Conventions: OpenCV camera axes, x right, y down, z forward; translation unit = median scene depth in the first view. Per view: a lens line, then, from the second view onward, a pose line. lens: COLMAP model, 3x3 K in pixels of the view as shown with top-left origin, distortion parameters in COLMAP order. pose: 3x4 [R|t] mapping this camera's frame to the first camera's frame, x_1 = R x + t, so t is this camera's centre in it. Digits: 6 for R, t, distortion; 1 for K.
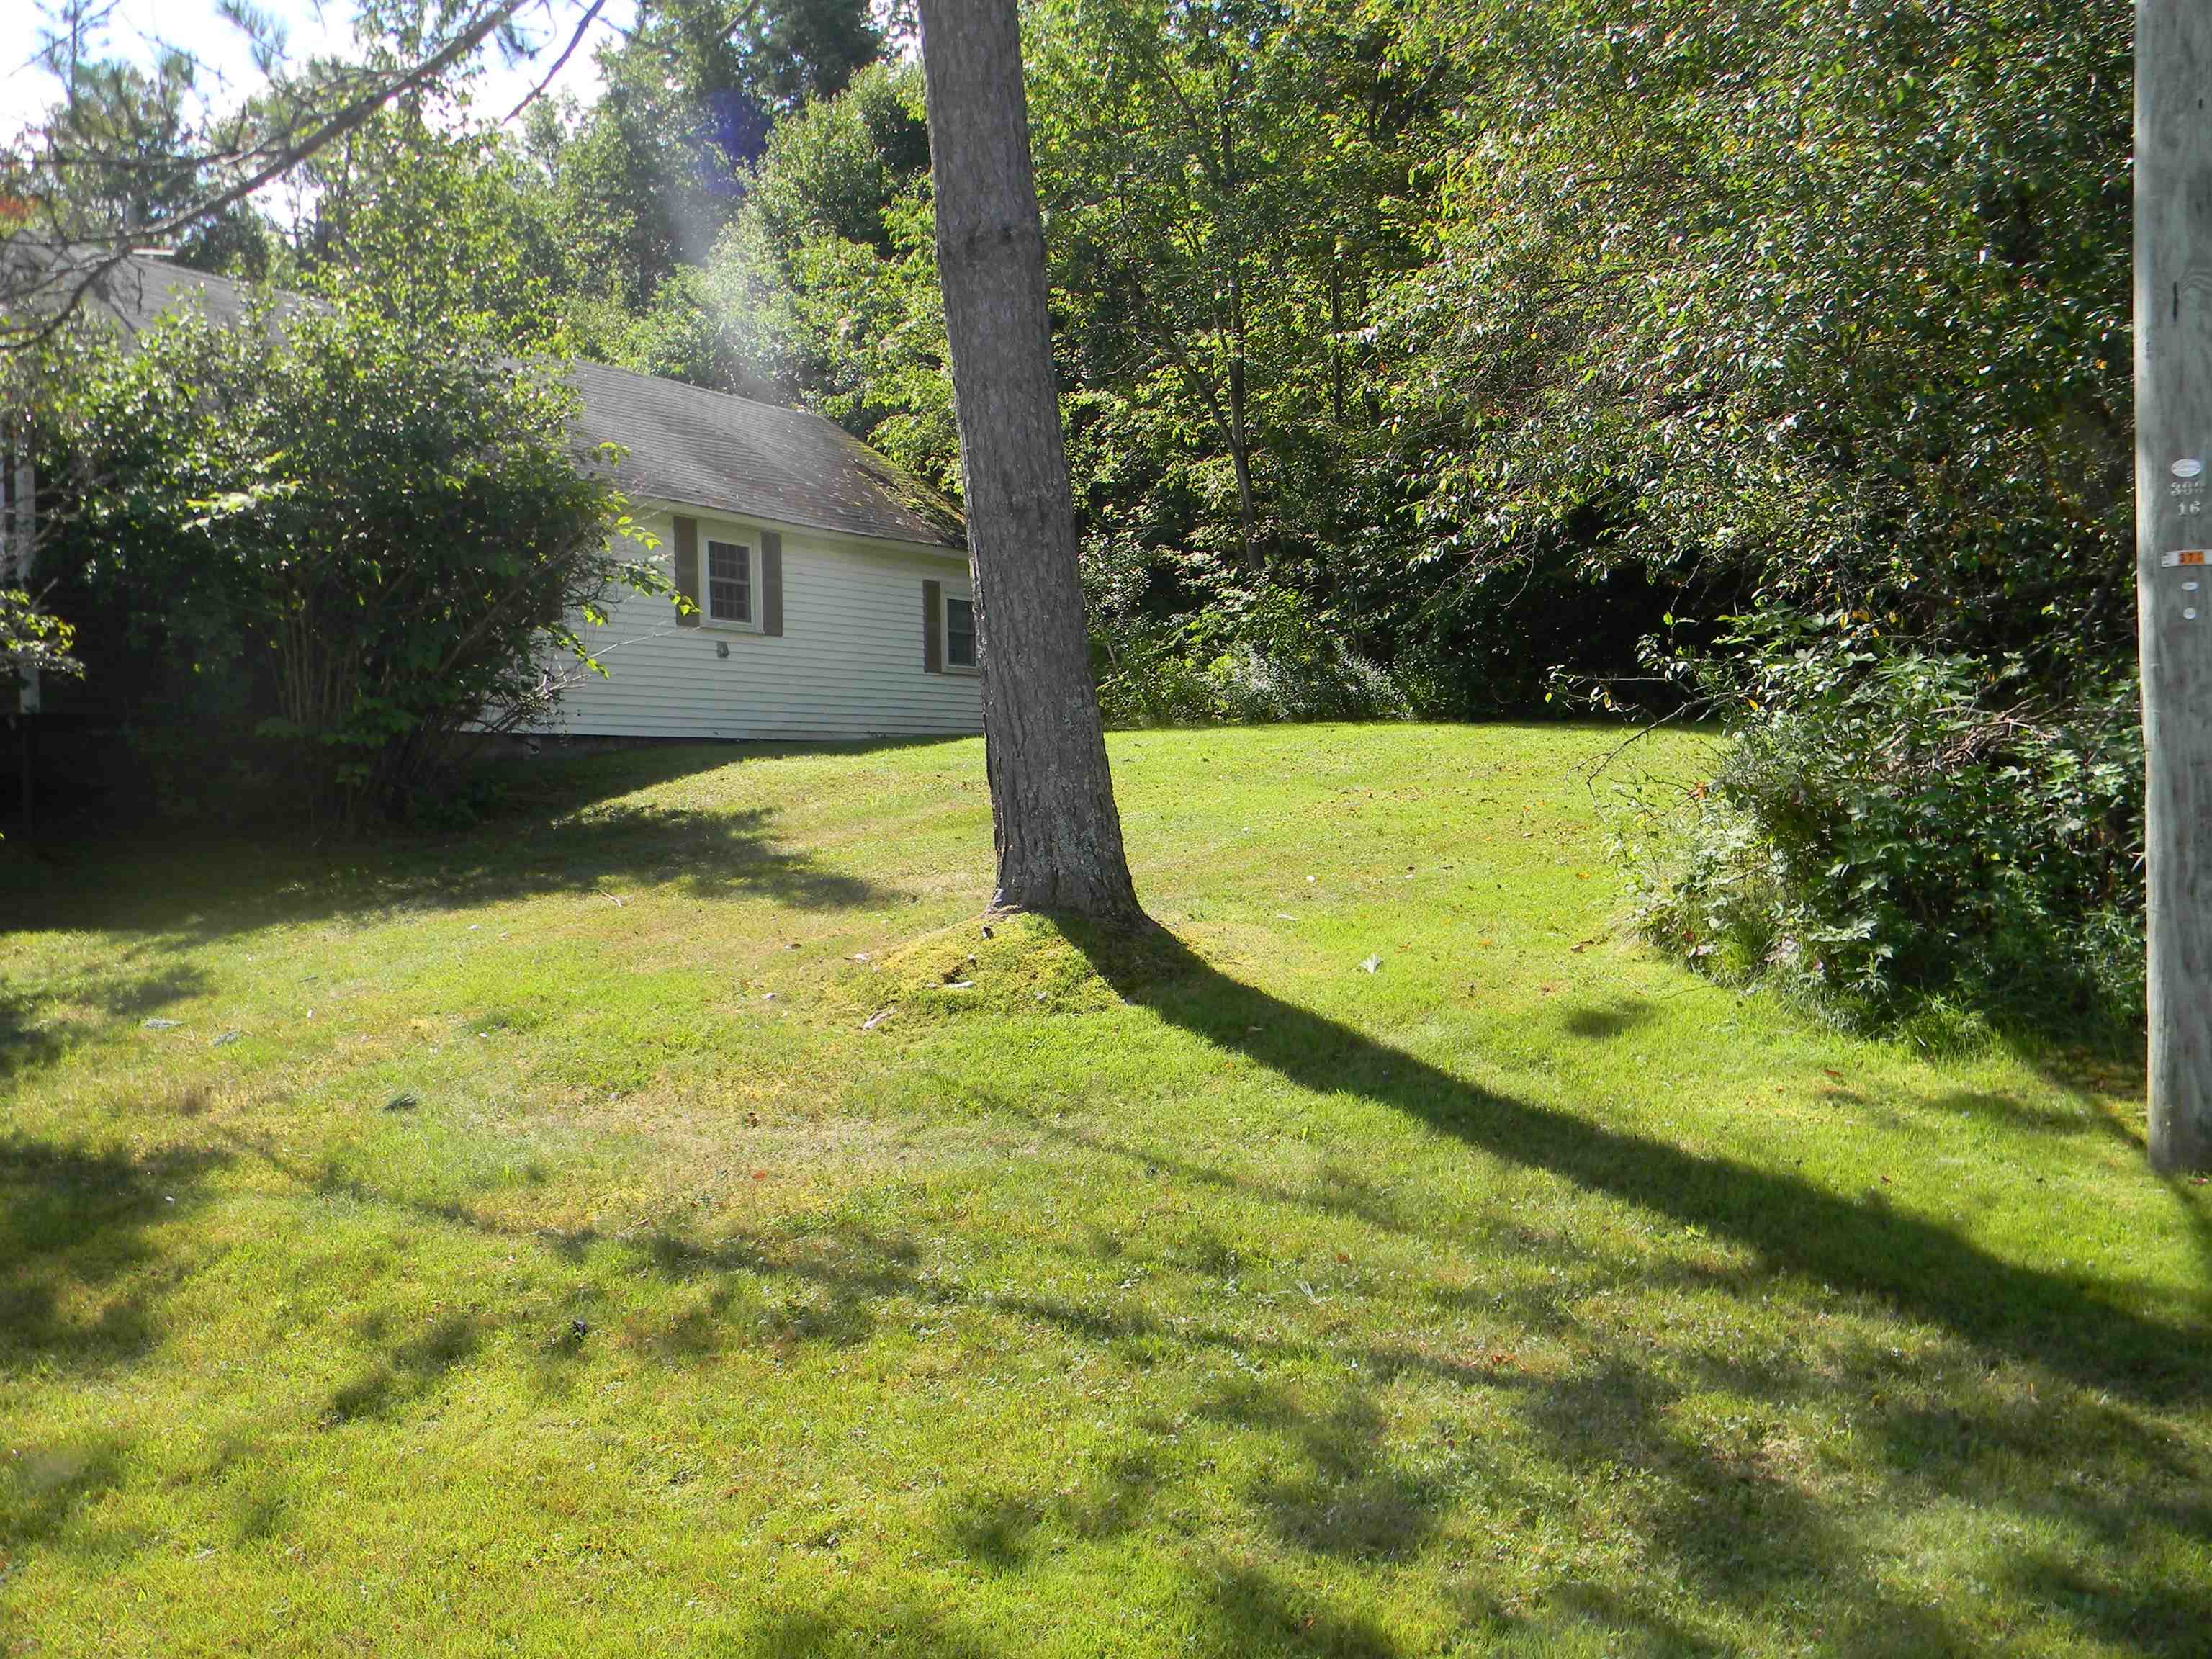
lens RADIAL K [[2448.5, 0, 1100.4], [0, 2448.5, 827.0], [0, 0, 1]] dist [0.014102, -0.023172]
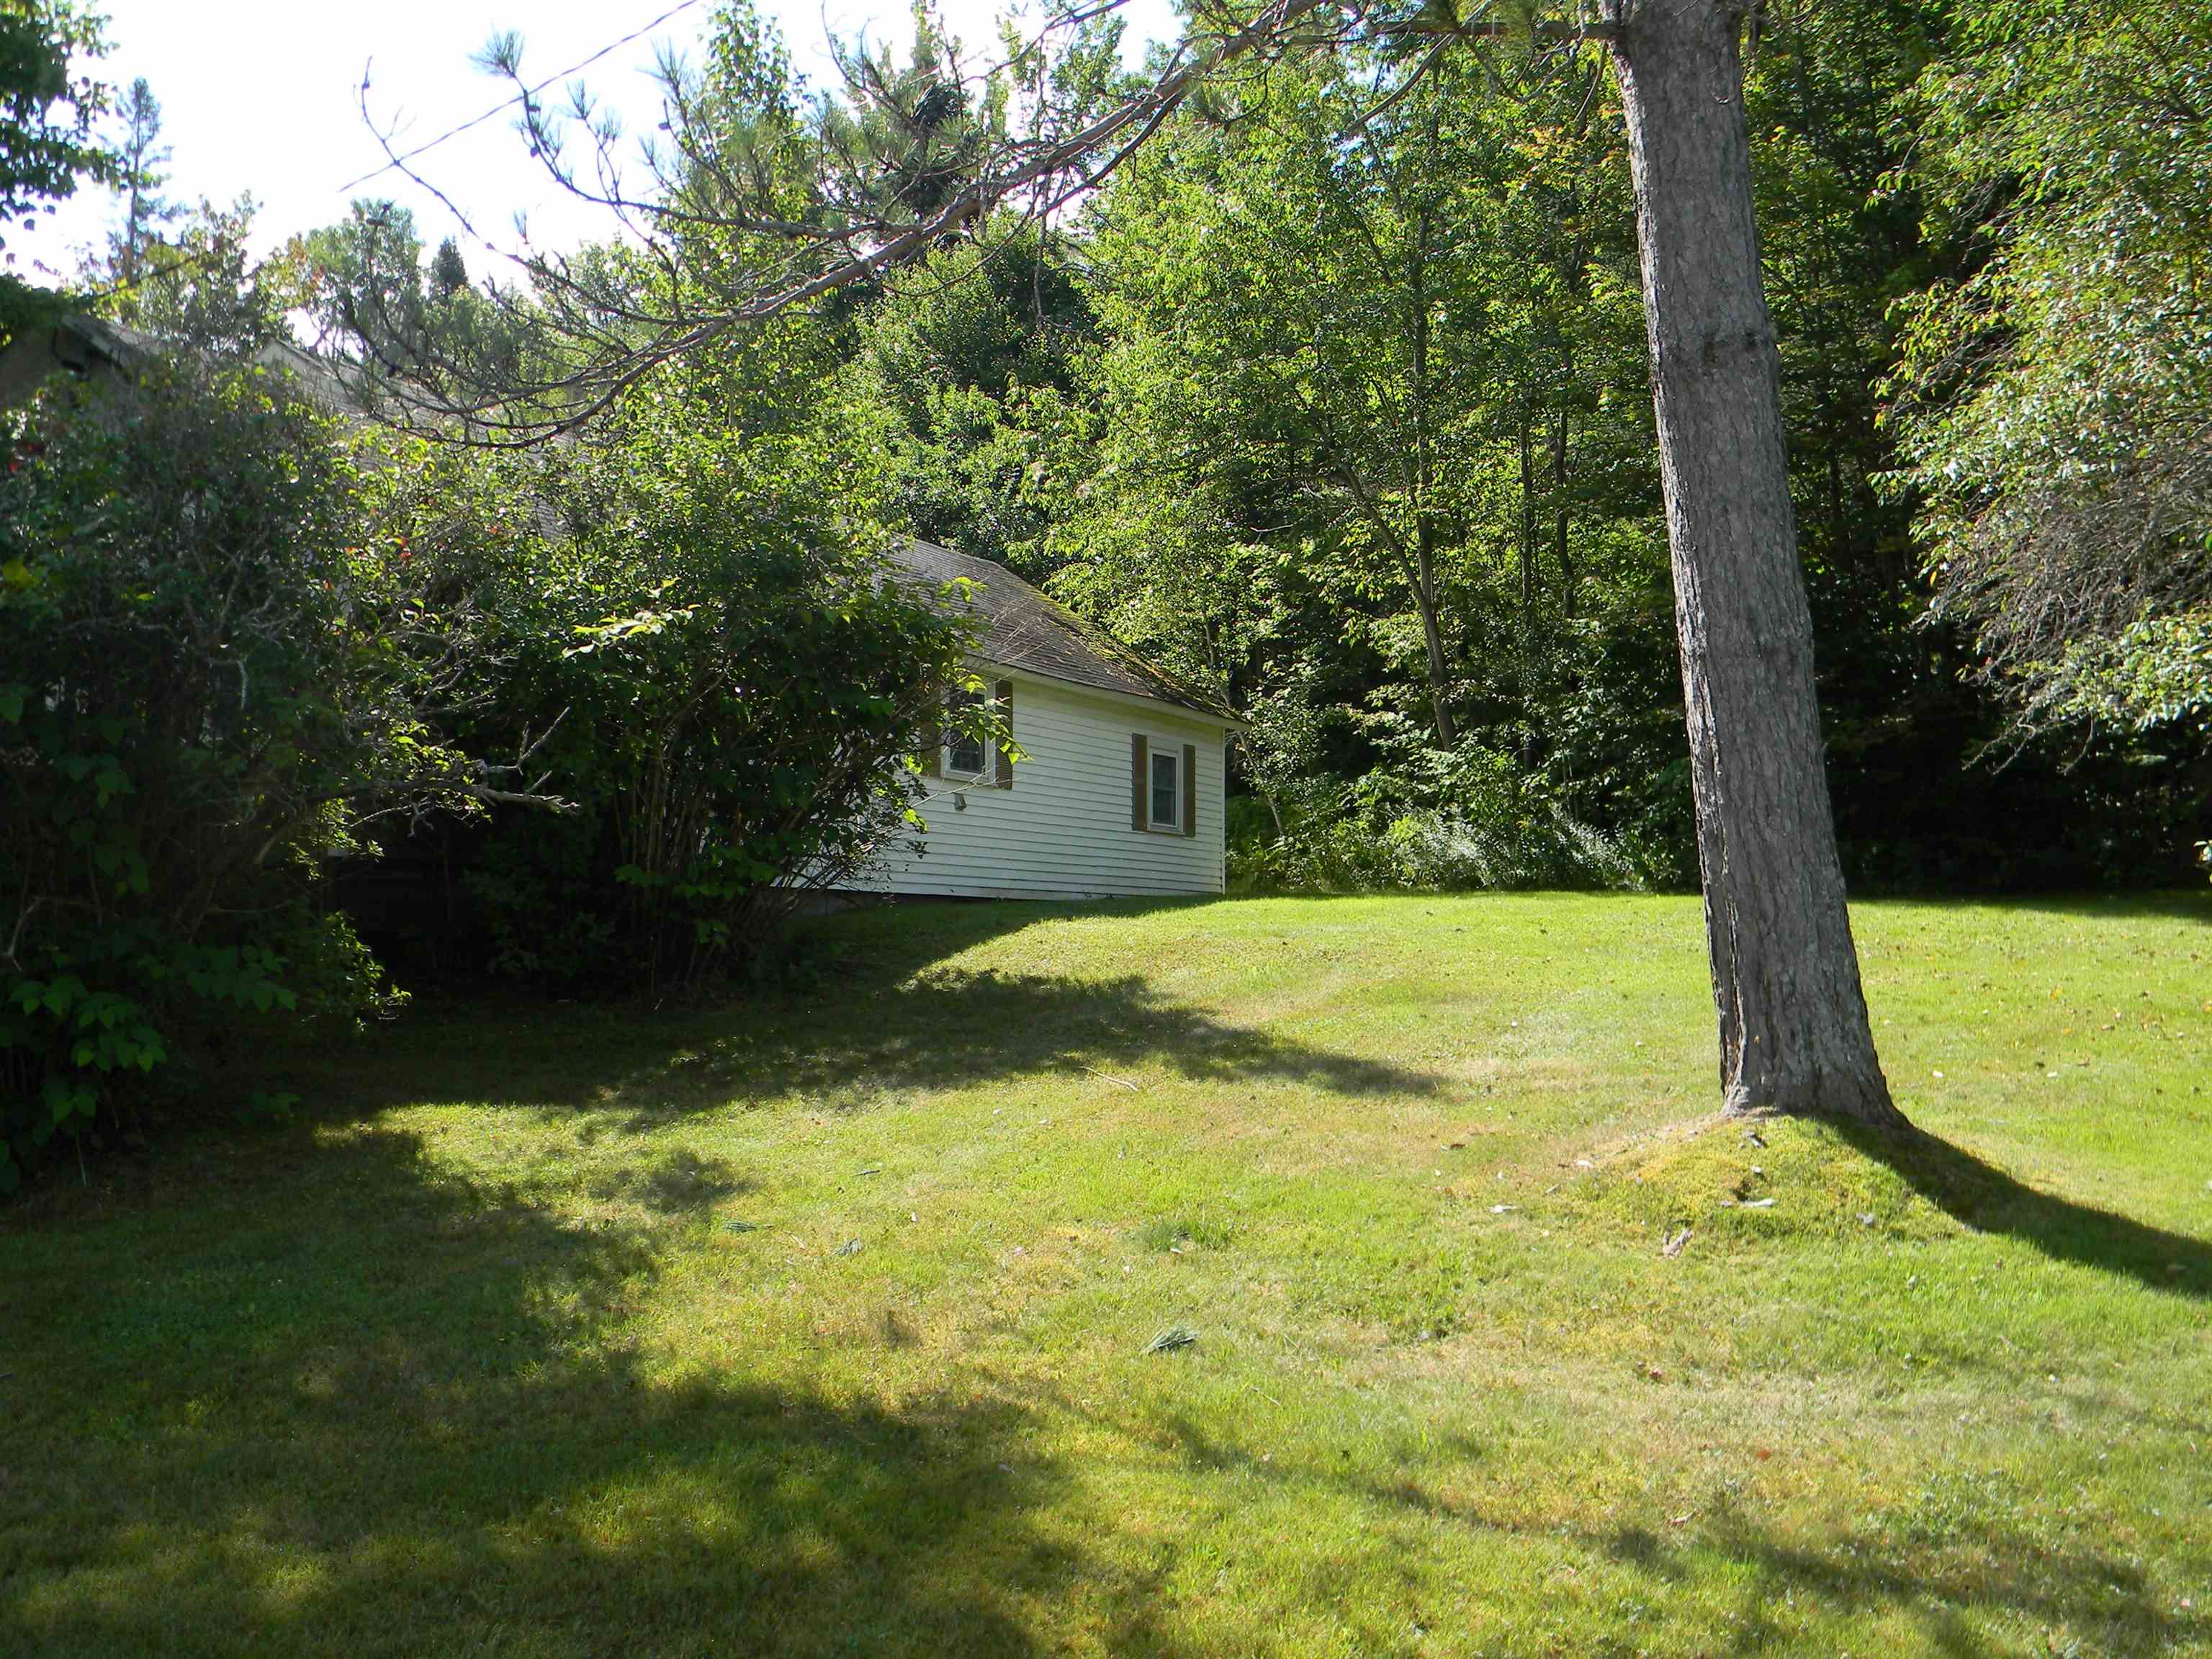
lens RADIAL K [[2448.5, 0, 1100.4], [0, 2448.5, 827.0], [0, 0, 1]] dist [0.014102, -0.023172]
pose [[0.999563, 0.021066, 0.020731, -0.098767], [-0.019670, 0.997665, -0.065396, -0.001816], [-0.022061, 0.064960, 0.997644, 0.047777]]
